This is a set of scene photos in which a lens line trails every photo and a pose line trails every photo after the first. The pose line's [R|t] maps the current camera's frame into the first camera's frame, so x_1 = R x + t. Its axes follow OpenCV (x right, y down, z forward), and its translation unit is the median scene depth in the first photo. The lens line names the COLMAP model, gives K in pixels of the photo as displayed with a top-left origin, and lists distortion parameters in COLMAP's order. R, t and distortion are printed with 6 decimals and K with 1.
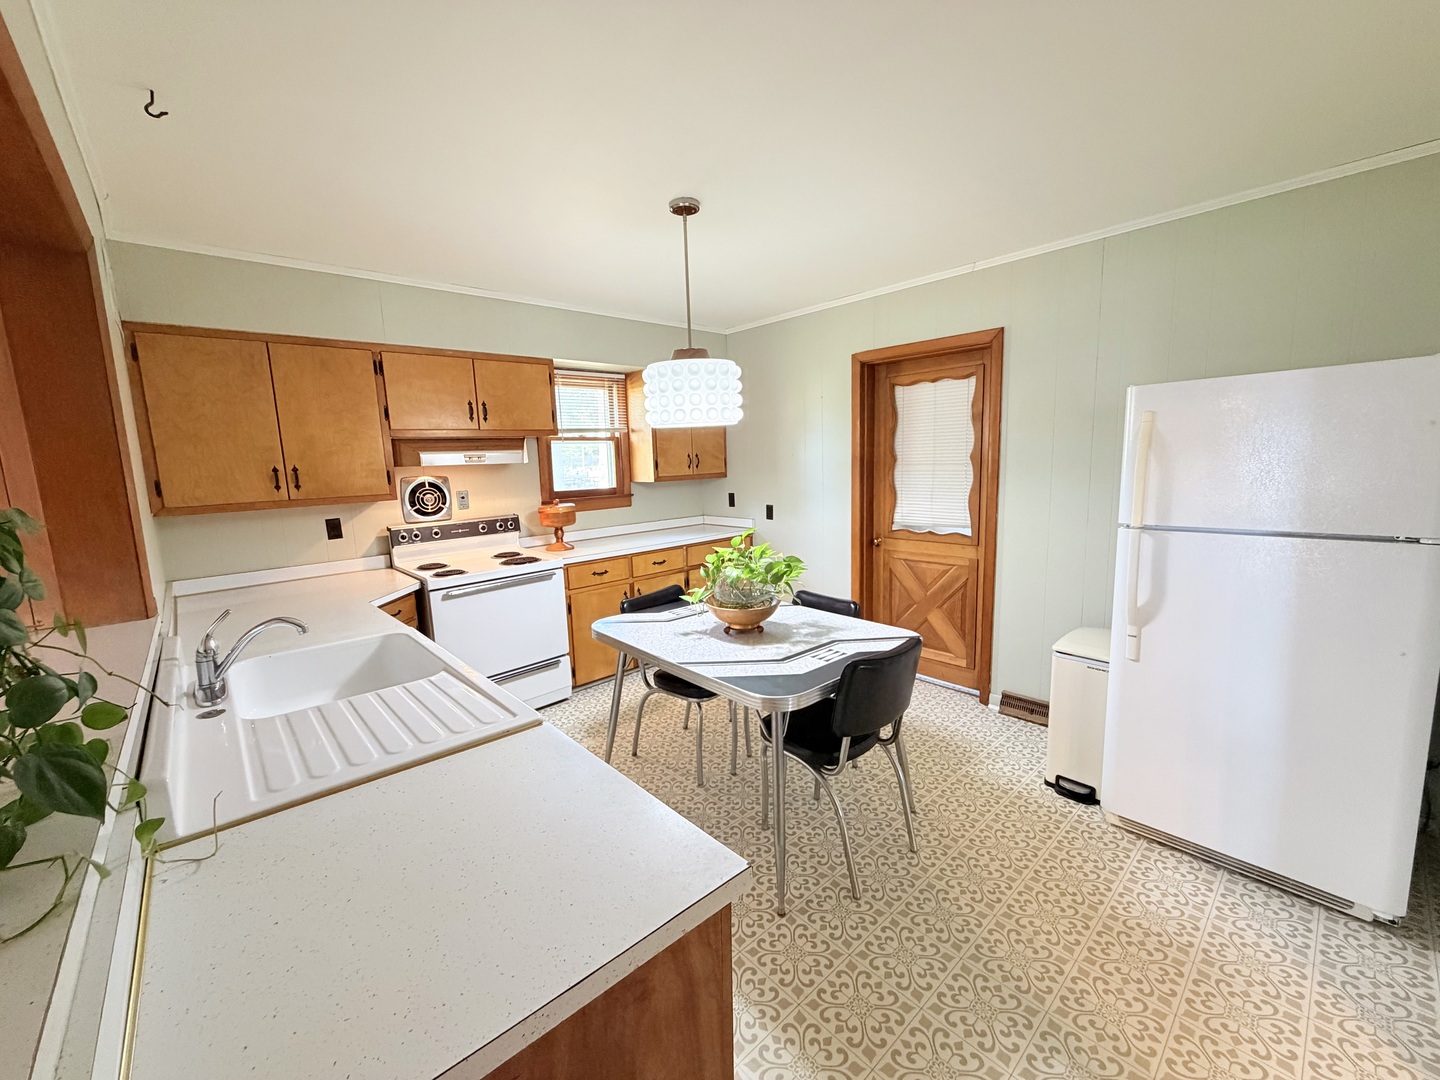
lens RADIAL K [[574.3, 0, 716.5], [0, 574.3, 540.4], [0, 0, 1]] dist [-0.000253, 0.000565]
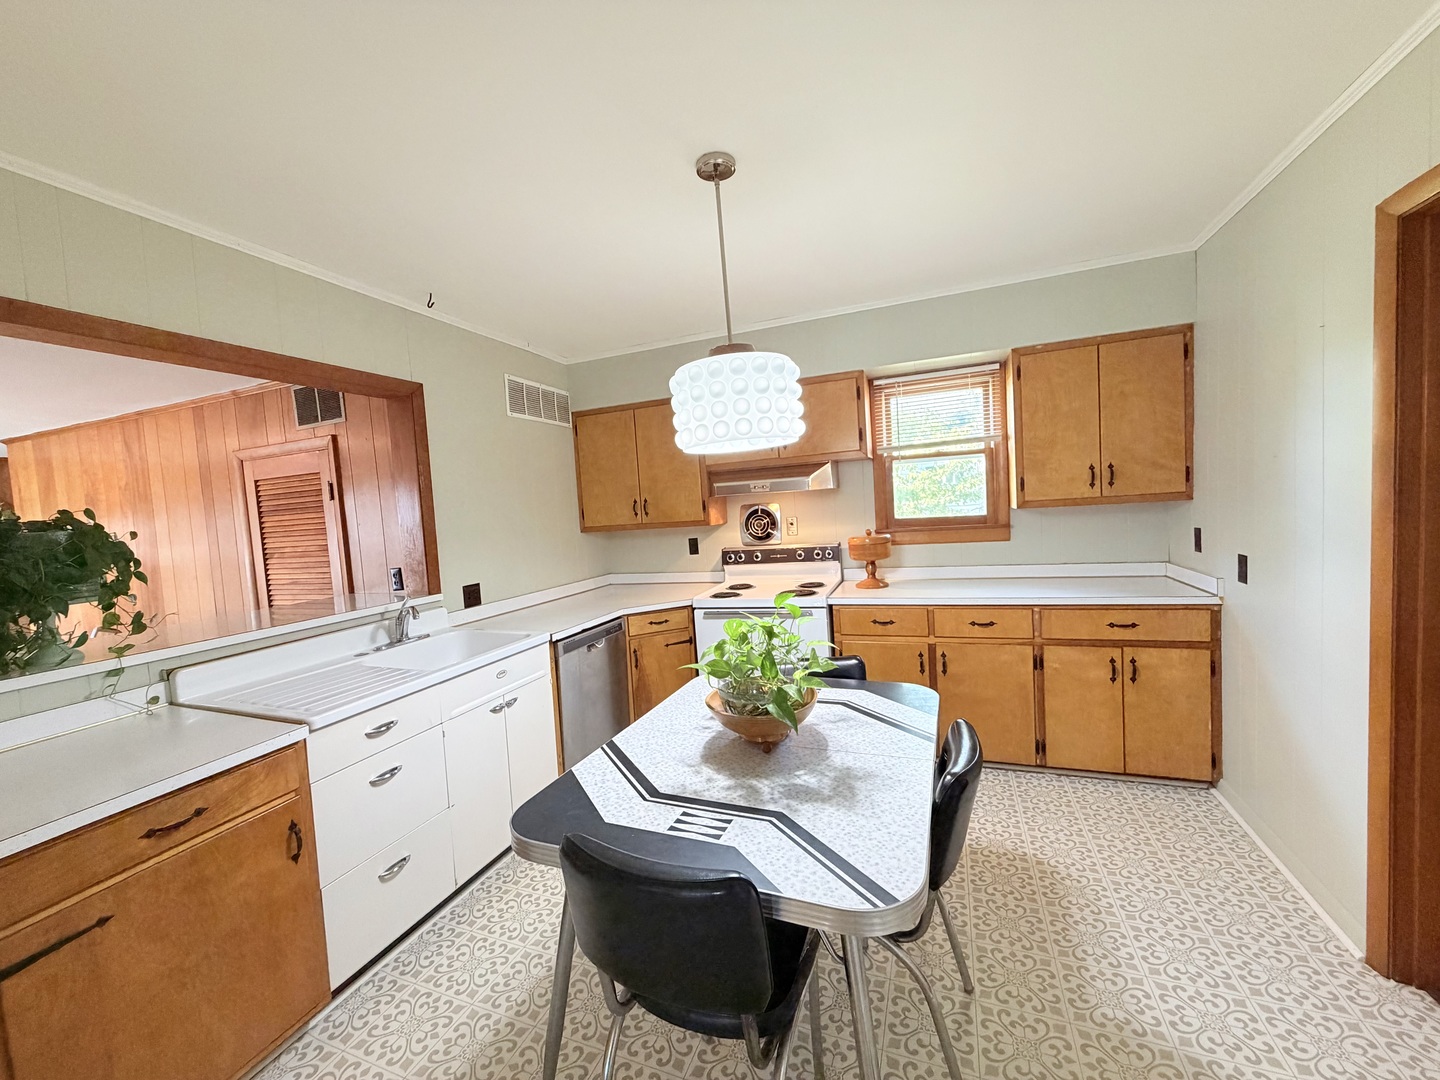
lens RADIAL K [[574.3, 0, 716.5], [0, 574.3, 540.4], [0, 0, 1]] dist [-0.000253, 0.000565]
pose [[0.448664, 0.062608, -0.891505, 0.533126], [-0.077266, 0.996525, 0.031098, -0.085392], [0.890354, 0.054930, 0.451942, 0.540748]]
